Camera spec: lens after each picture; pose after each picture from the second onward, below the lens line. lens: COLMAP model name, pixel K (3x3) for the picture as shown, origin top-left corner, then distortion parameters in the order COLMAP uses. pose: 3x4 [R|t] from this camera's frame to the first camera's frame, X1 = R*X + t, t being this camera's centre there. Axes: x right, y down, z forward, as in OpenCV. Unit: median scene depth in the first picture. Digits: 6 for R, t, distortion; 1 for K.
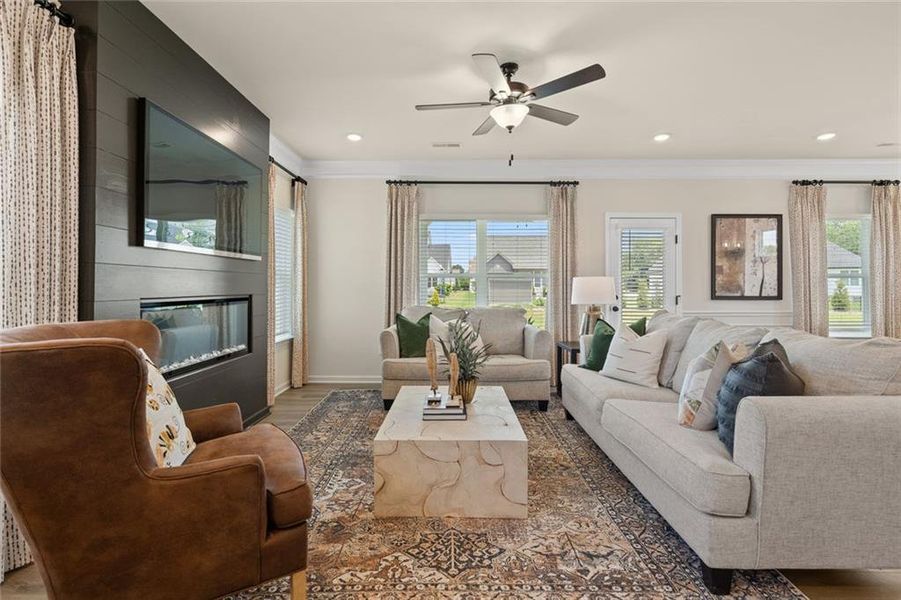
lens RADIAL K [[424.7, 0, 444.5], [0, 424.7, 282.1], [0, 0, 1]] dist [-0.005276, 0.003823]
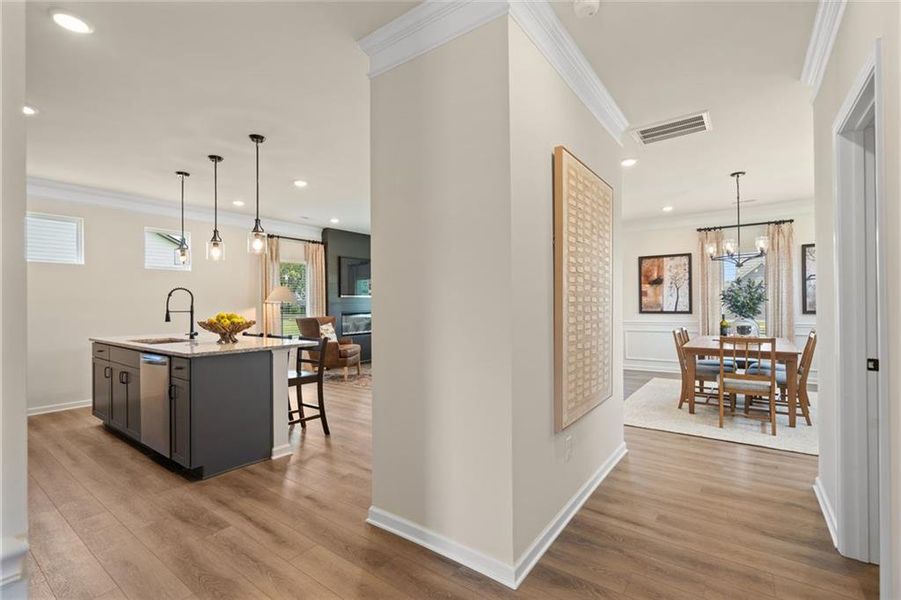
lens RADIAL K [[401.3, 0, 443.2], [0, 401.3, 307.5], [0, 0, 1]] dist [-0.000871, -0.000851]
pose [[0.808081, -0.006677, -0.589034, 1.262257], [0.018582, 0.999727, 0.014160, -0.017969], [0.588778, -0.022388, 0.807984, -0.788128]]
